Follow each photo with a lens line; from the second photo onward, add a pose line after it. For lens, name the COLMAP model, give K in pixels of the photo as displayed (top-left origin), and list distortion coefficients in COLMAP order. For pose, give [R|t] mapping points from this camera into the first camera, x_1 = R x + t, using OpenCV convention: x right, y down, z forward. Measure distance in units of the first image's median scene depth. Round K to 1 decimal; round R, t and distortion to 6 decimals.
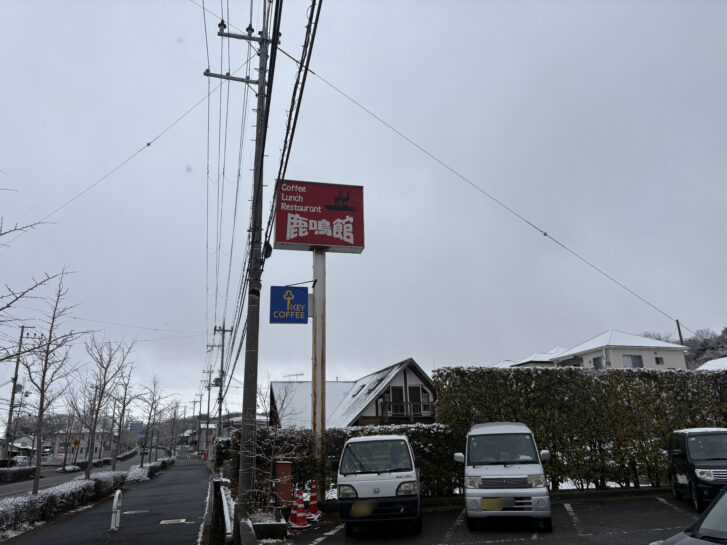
lens RADIAL K [[552.5, 0, 362.5], [0, 552.5, 271.8], [0, 0, 1]] dist [0.024799, 0.000196]
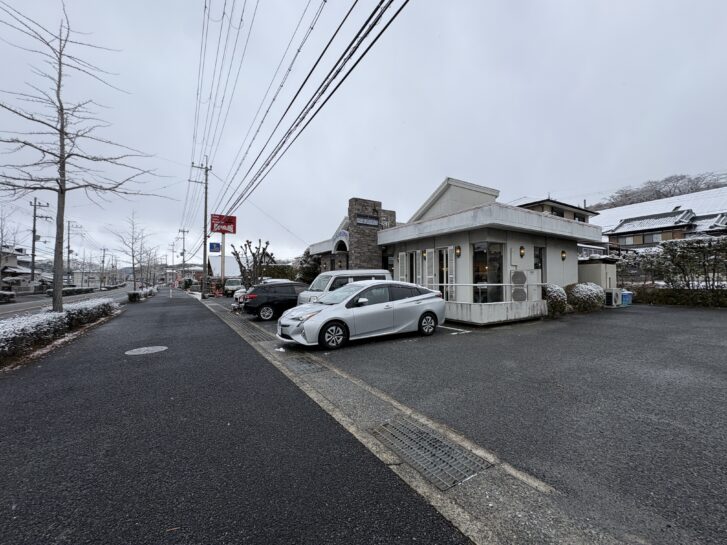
lens RADIAL K [[290.8, 0, 365.8], [0, 290.8, 271.6], [0, 0, 1]] dist [0.000598, -0.000026]
pose [[0.941787, 0.032611, 0.334625, 0.193259], [-0.117444, 0.964496, 0.236548, -0.384046], [-0.315030, -0.262078, 0.912179, -1.280960]]
